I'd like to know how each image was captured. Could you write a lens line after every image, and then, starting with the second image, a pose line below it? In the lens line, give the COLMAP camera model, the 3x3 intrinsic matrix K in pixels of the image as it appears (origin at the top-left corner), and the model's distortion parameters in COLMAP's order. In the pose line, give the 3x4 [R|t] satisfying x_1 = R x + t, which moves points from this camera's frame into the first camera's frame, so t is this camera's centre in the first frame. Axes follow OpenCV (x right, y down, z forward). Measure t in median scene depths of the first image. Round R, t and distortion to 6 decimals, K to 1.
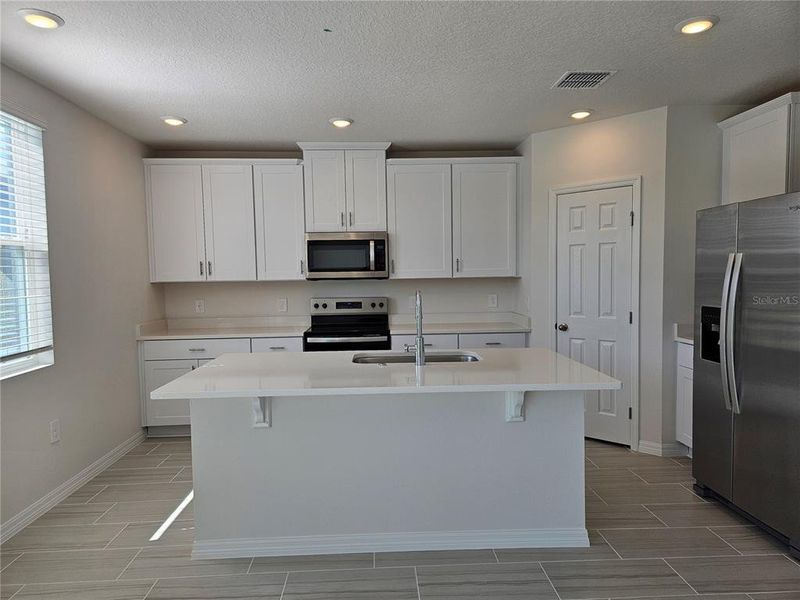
lens RADIAL K [[533.3, 0, 400.0], [0, 533.3, 300.0], [0, 0, 1]] dist [0.036935, -0.003293]
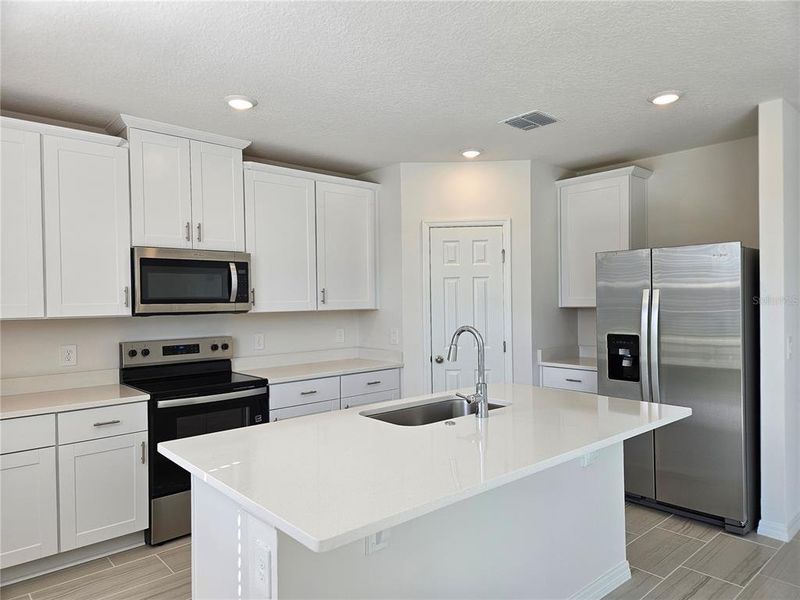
lens RADIAL K [[521.9, 0, 400.0], [0, 521.9, 300.0], [0, 0, 1]] dist [0.027791, -0.001915]
pose [[0.769542, 0.005855, 0.638569, -0.409531], [0.031985, 0.998350, -0.047699, -0.017712], [-0.637795, 0.057131, 0.768085, 0.324707]]
